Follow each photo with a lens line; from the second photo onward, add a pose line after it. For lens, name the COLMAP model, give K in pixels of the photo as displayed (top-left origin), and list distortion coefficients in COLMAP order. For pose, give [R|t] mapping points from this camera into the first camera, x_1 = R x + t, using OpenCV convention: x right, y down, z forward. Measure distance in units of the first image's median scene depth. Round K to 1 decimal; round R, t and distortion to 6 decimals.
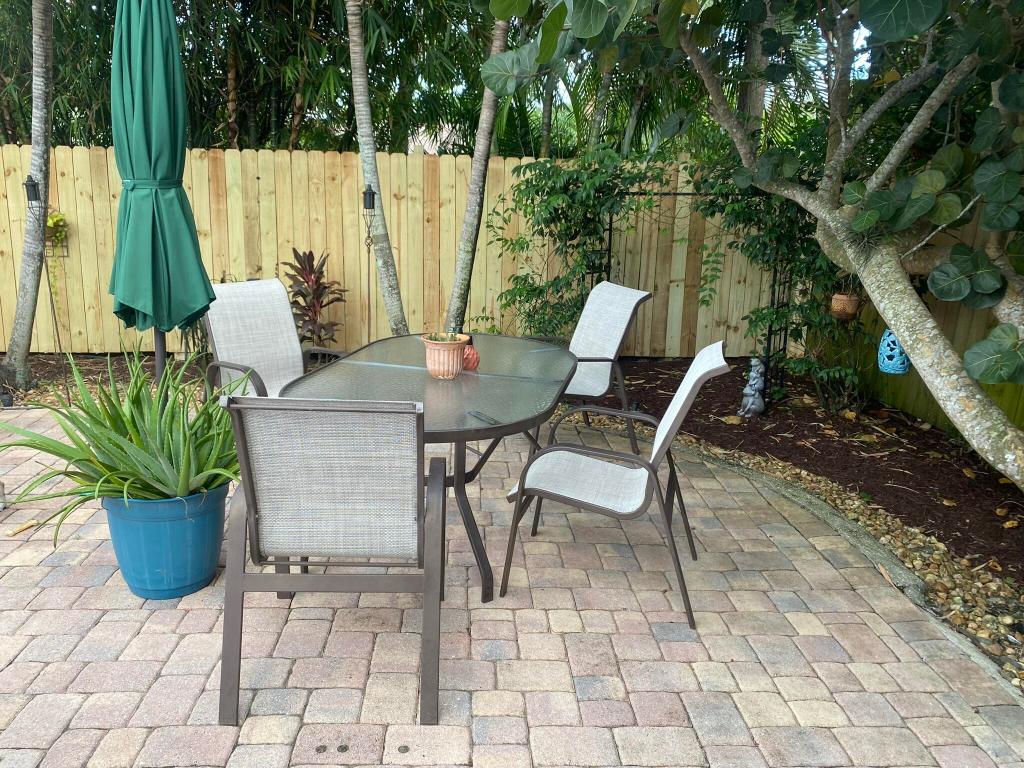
lens RADIAL K [[784.0, 0, 504.7], [0, 784.0, 376.5], [0, 0, 1]] dist [0.020598, -0.018477]
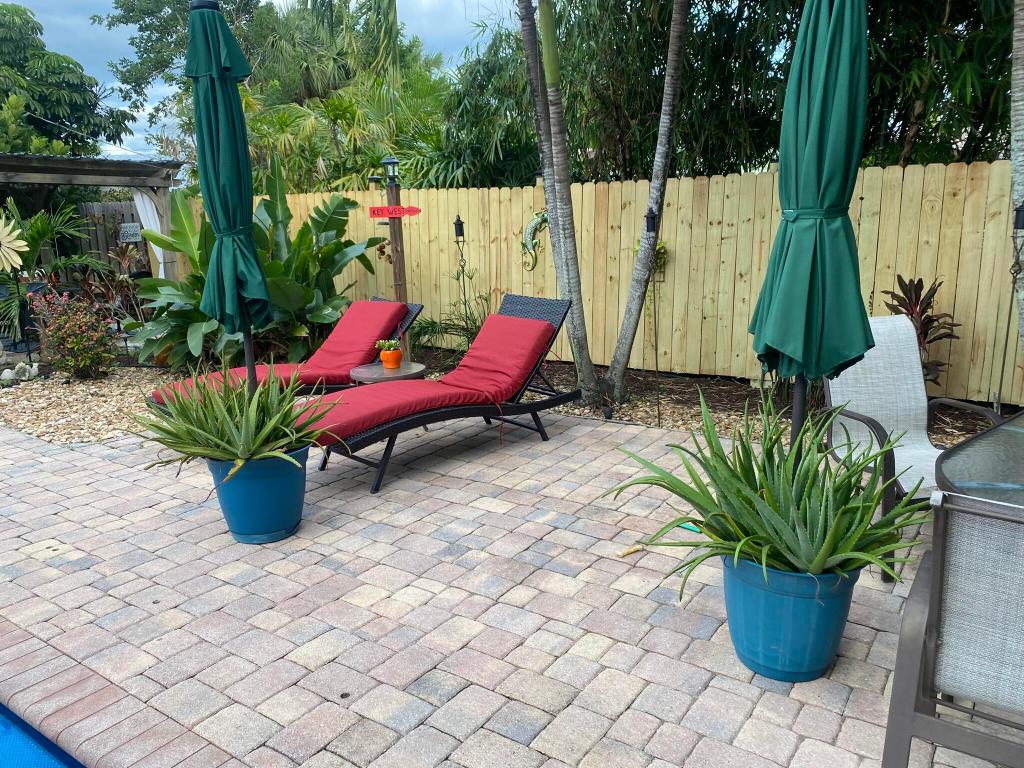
lens RADIAL K [[784.0, 0, 513.3], [0, 784.0, 385.1], [0, 0, 1]] dist [0.020598, -0.018477]
pose [[0.788737, 0.093111, -0.607639, -0.099215], [-0.102402, 0.994552, 0.019478, -0.021685], [0.606142, 0.046860, 0.793975, 0.063710]]
